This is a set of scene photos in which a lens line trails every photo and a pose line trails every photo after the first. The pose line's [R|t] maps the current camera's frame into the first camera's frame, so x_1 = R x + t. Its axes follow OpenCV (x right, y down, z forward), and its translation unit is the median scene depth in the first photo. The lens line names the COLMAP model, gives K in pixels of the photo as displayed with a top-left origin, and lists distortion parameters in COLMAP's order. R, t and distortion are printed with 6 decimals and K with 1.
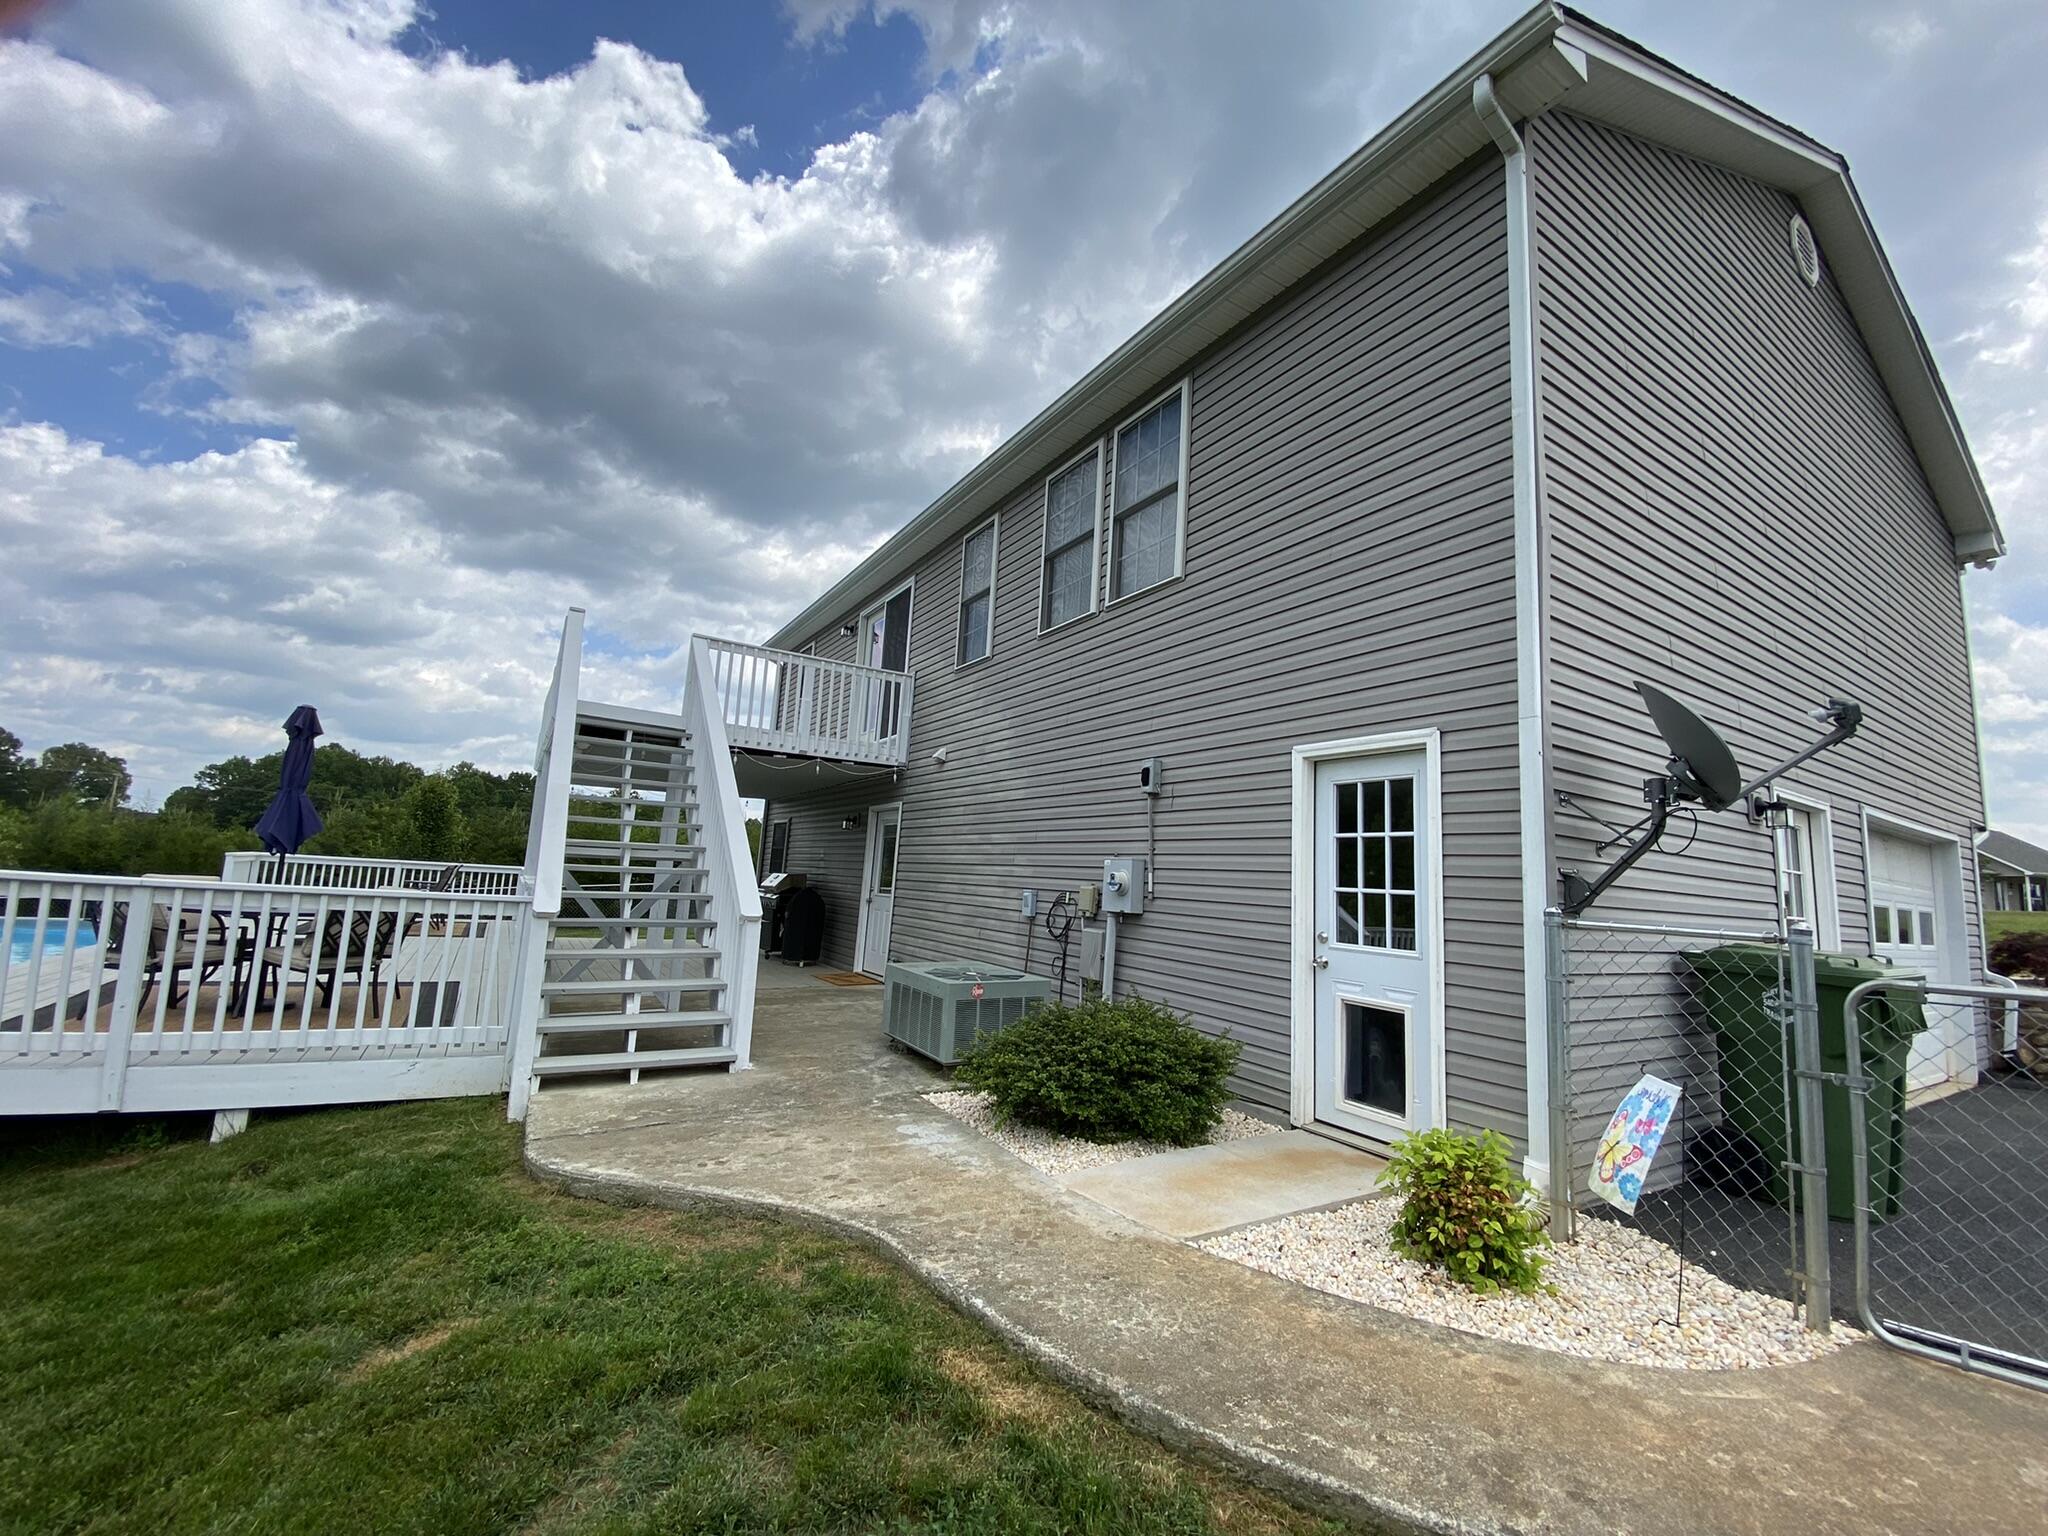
lens RADIAL K [[824.2, 0, 1020.5], [0, 824.2, 768.0], [0, 0, 1]] dist [0.043977, -0.031860]
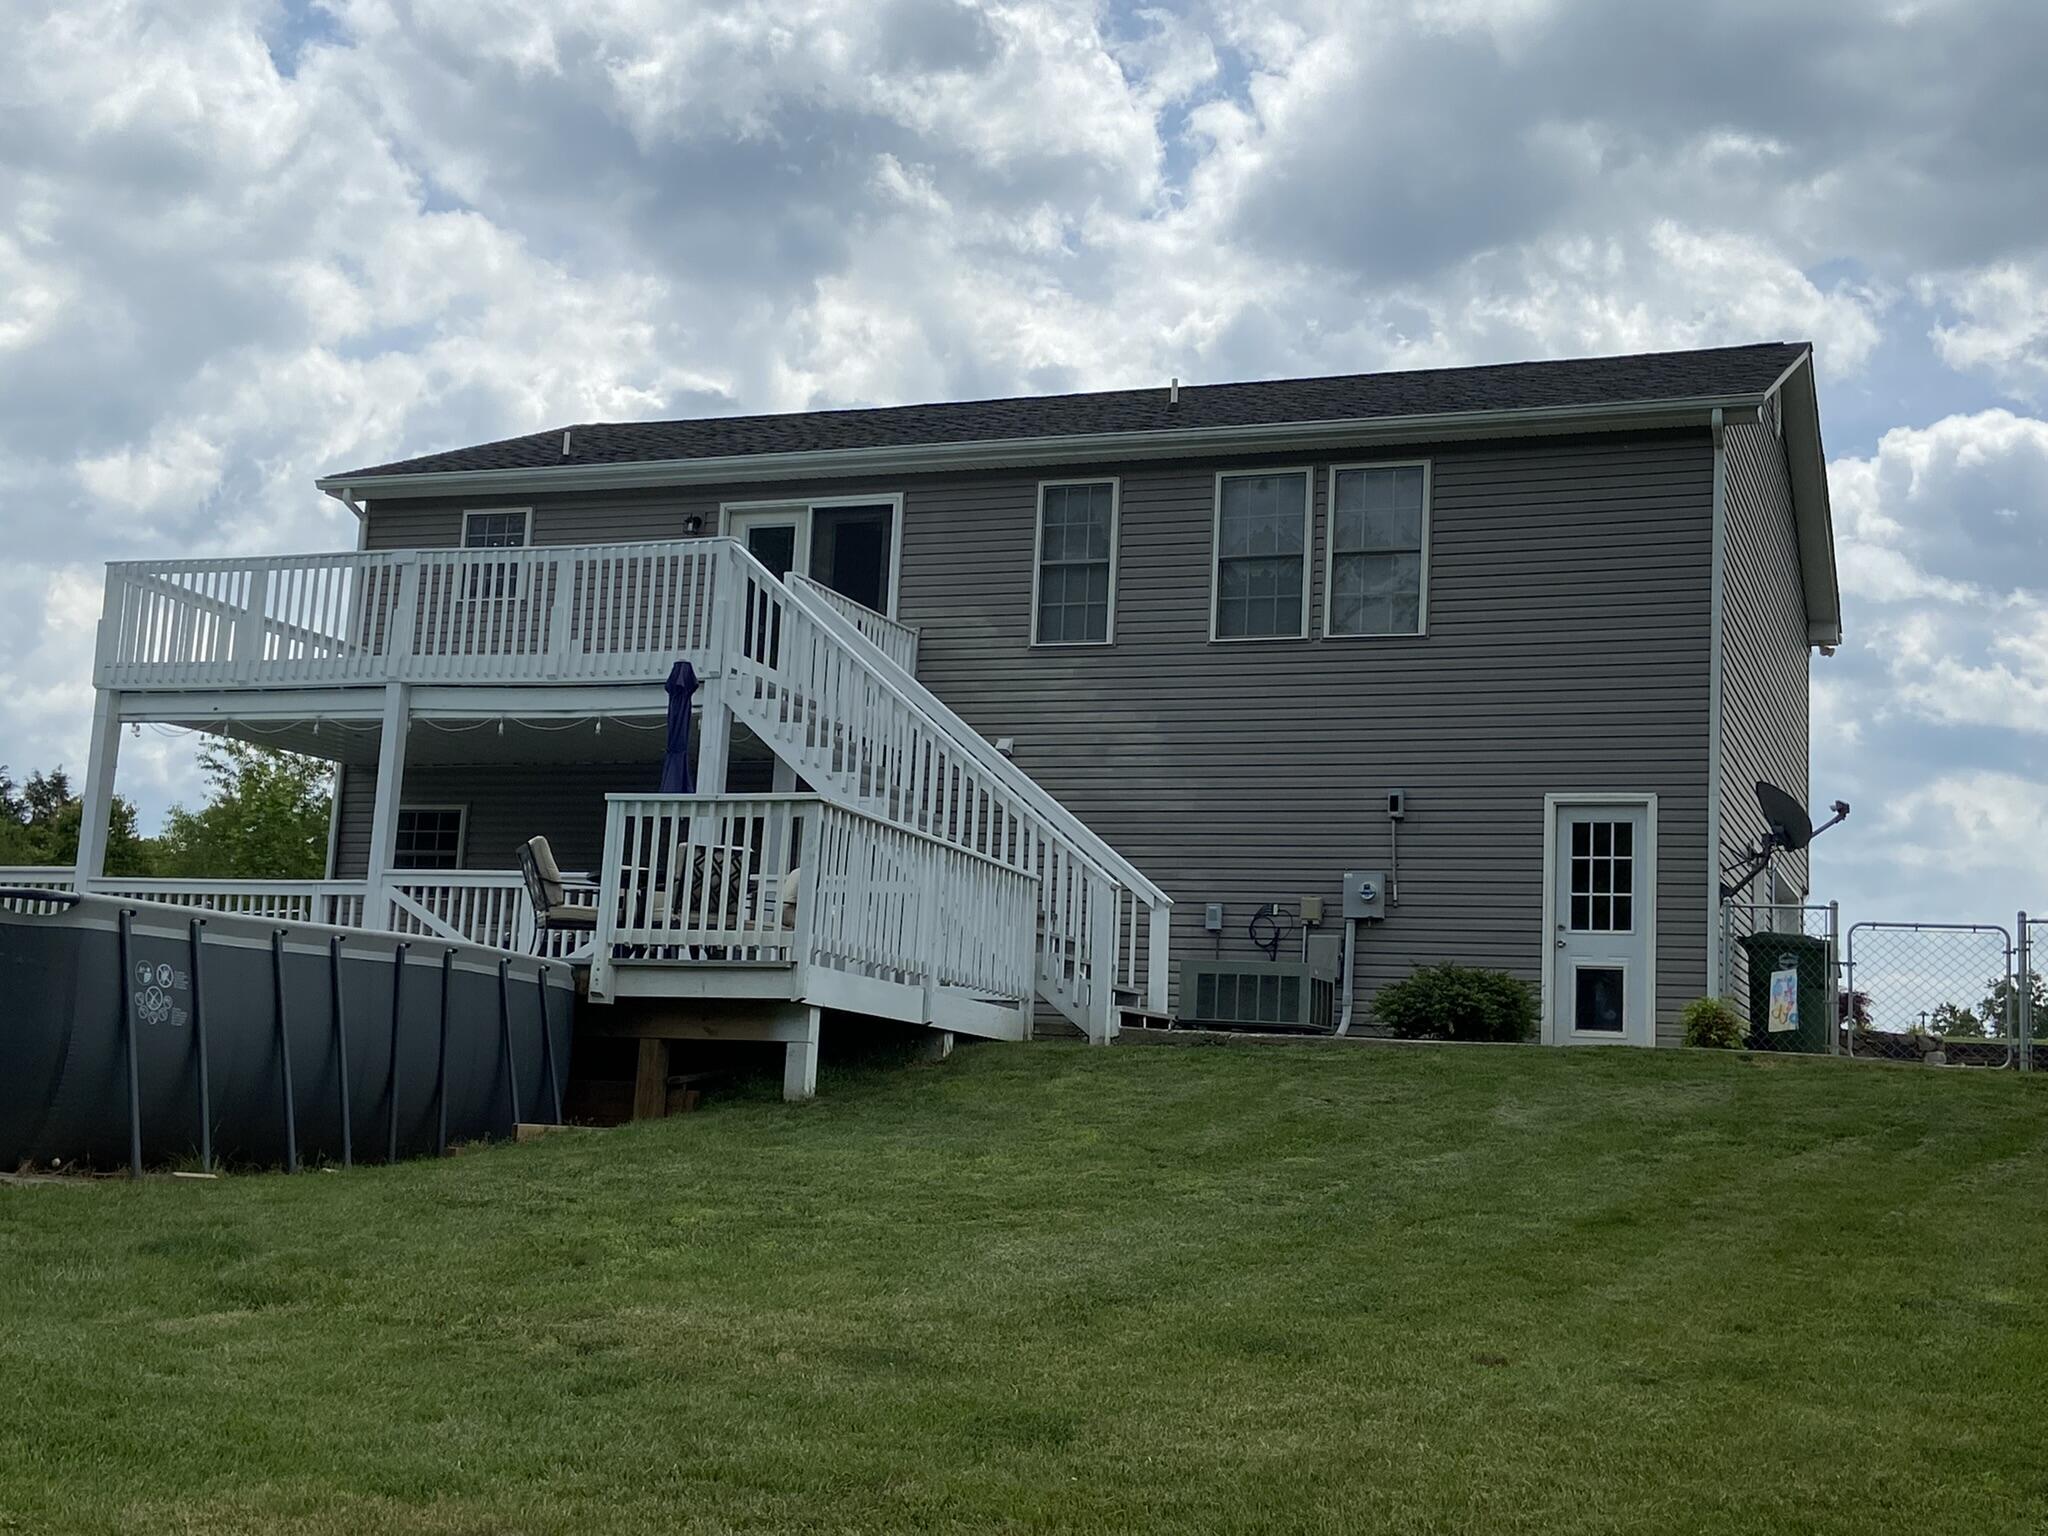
lens RADIAL K [[2566.7, 0, 1024.0], [0, 2566.7, 768.0], [0, 0, 1]] dist [0.011825, 0.009975]
pose [[0.804303, 0.071869, 0.589857, -2.944881], [-0.086268, 0.996265, -0.003755, 0.023912], [-0.587924, -0.047866, 0.807499, -1.981400]]
